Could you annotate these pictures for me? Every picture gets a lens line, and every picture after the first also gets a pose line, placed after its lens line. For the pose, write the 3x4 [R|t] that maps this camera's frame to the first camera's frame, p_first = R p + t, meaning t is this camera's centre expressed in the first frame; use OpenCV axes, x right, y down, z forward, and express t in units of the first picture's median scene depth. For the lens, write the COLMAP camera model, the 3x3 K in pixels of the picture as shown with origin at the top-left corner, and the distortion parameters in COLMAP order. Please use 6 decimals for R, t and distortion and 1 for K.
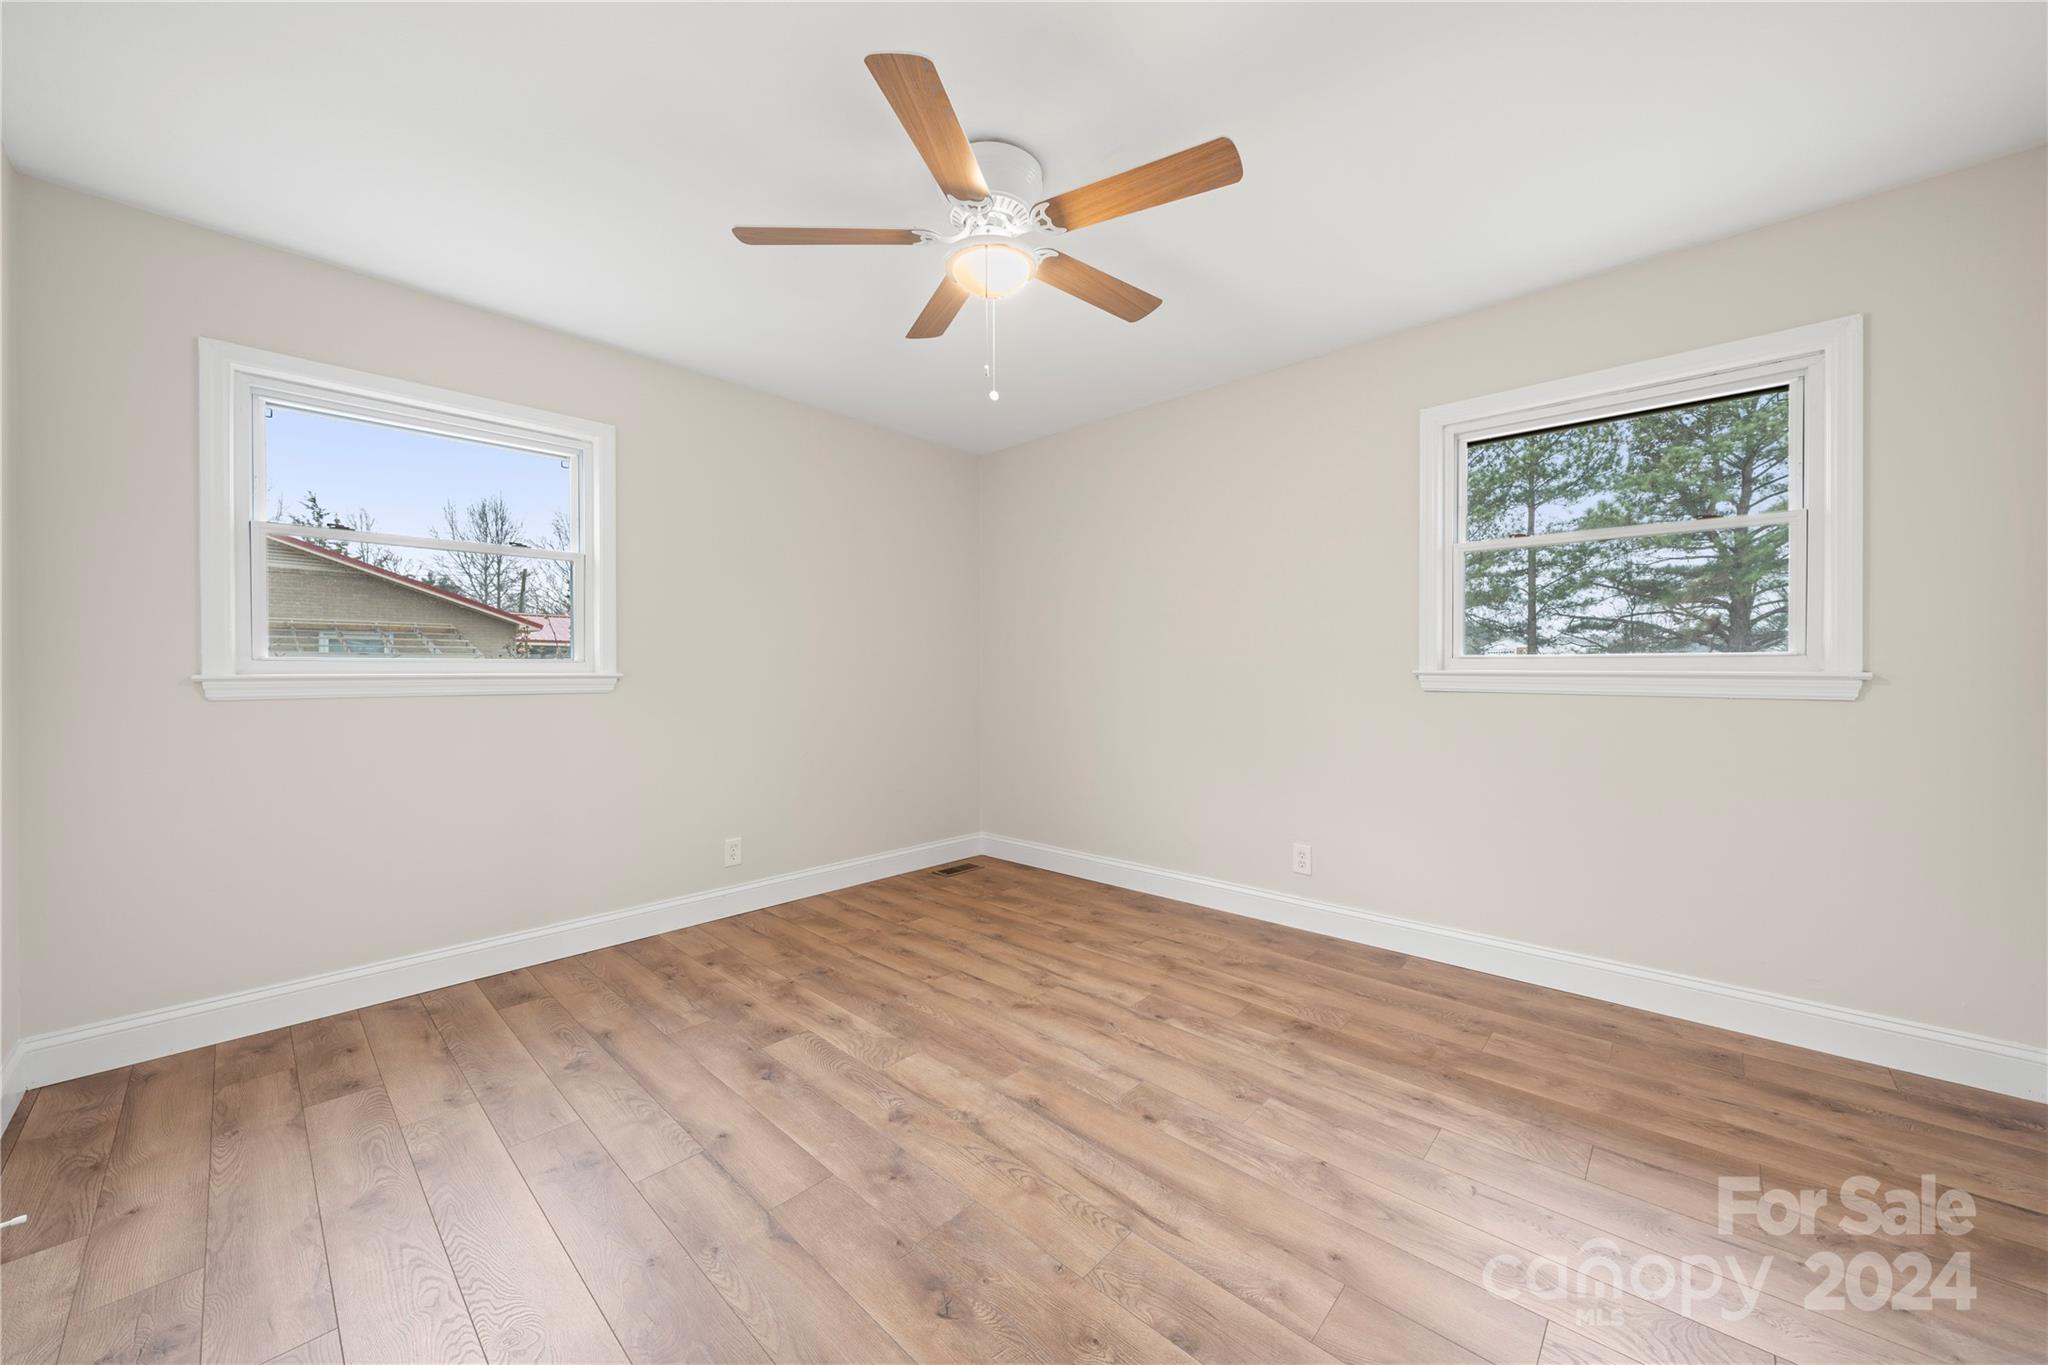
lens RADIAL K [[733.9, 0, 1016.1], [0, 733.9, 663.6], [0, 0, 1]] dist [-0.000942, -0.000084]
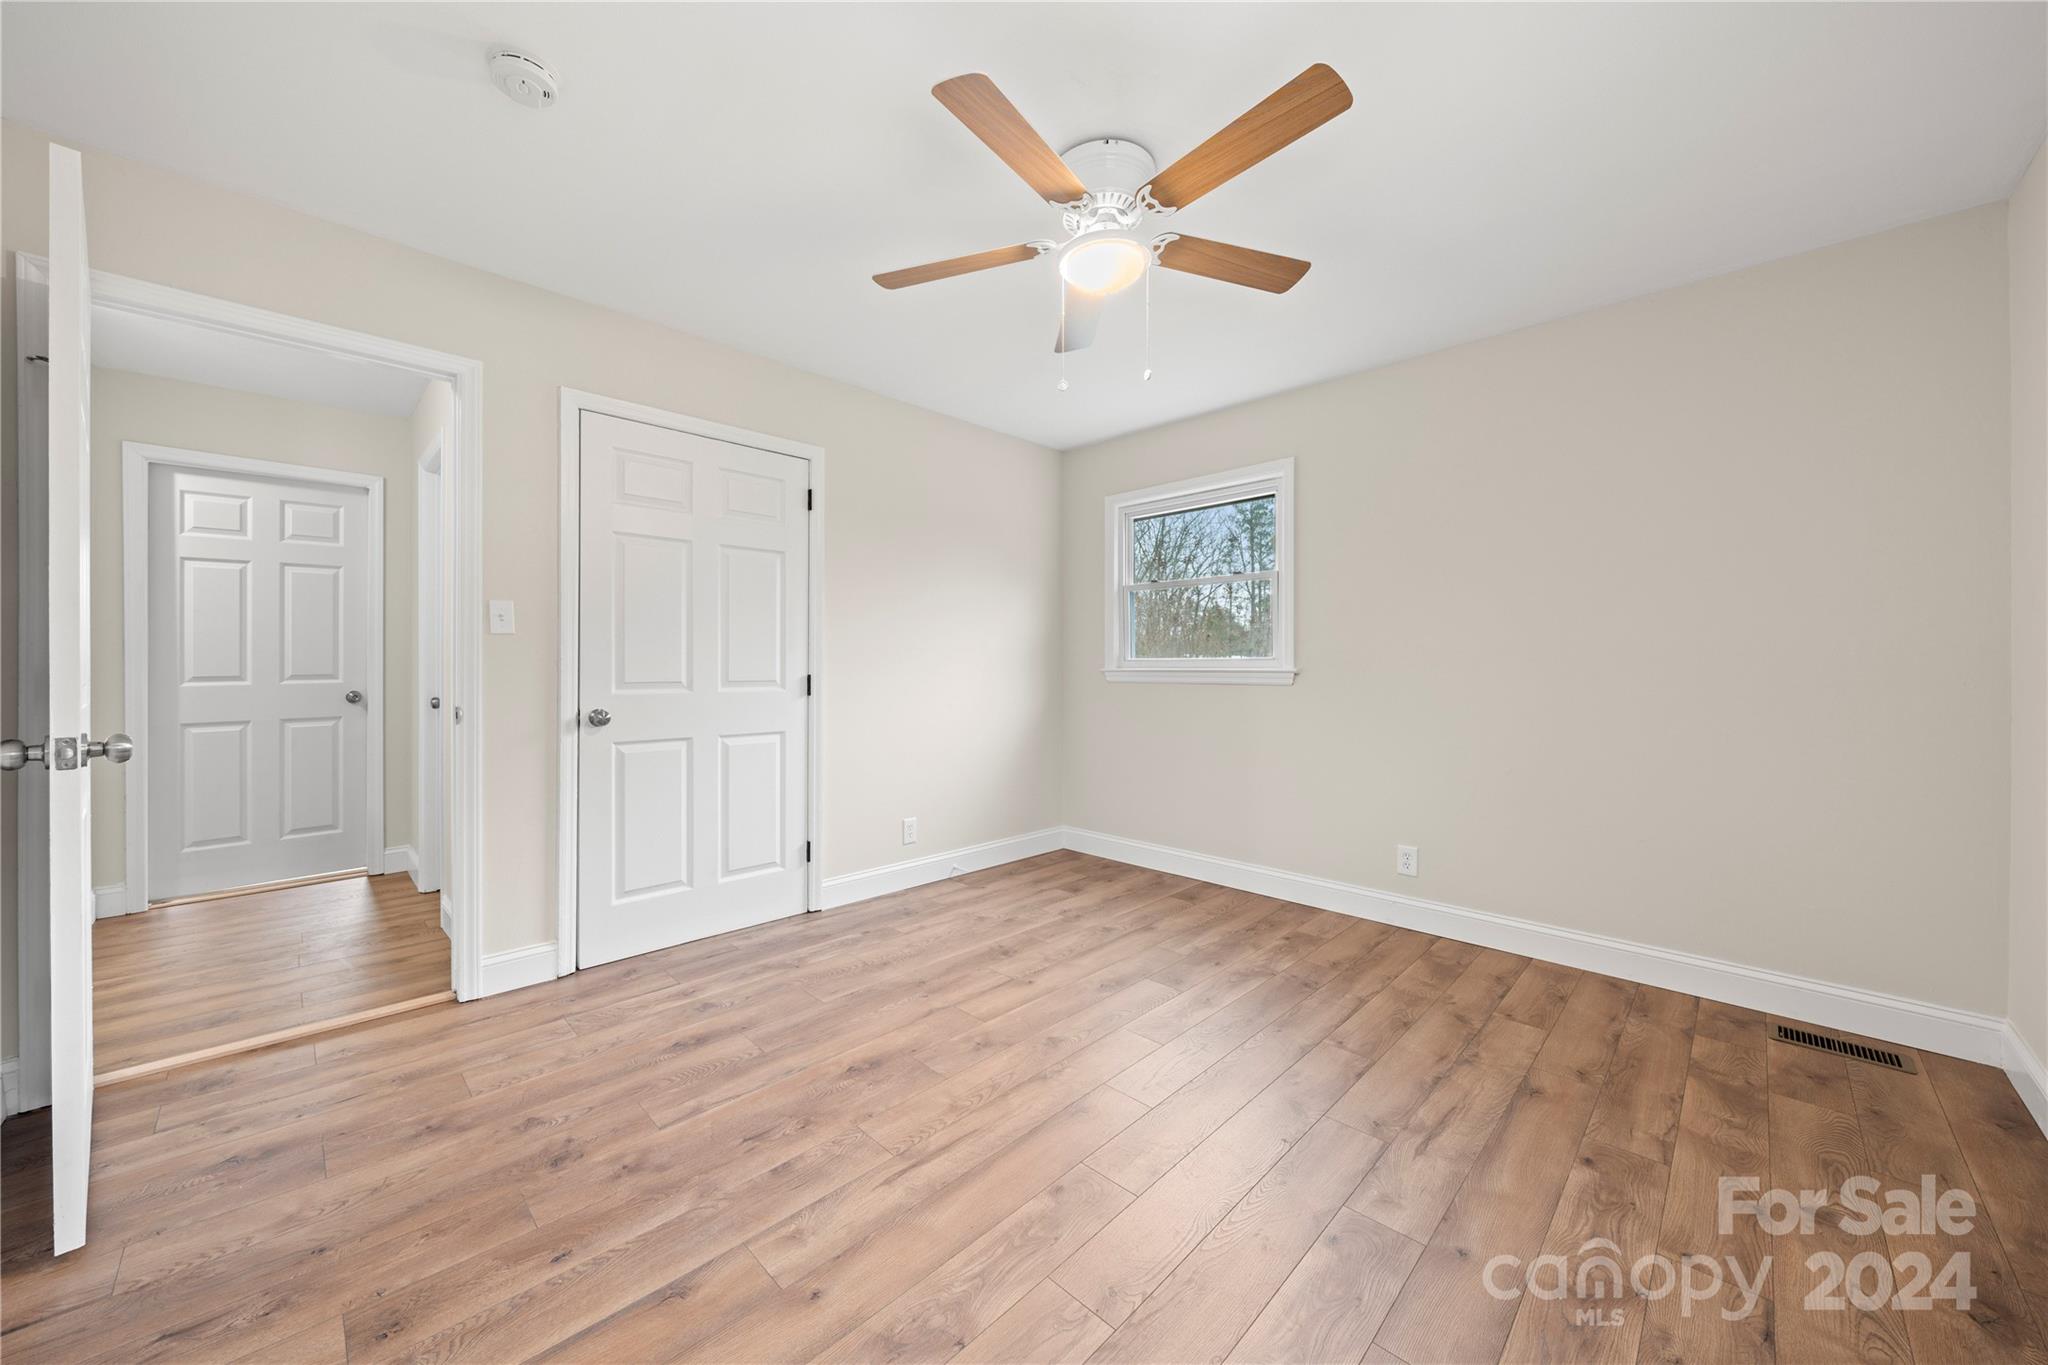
lens RADIAL K [[743.2, 0, 1029.5], [0, 743.2, 672.7], [0, 0, 1]] dist [-0.001639, -0.000276]
pose [[-0.016779, 0.009829, -0.999811, 0.753522], [0.008331, 0.999918, 0.009691, 0.004950], [0.999825, -0.008167, -0.016860, 0.712929]]
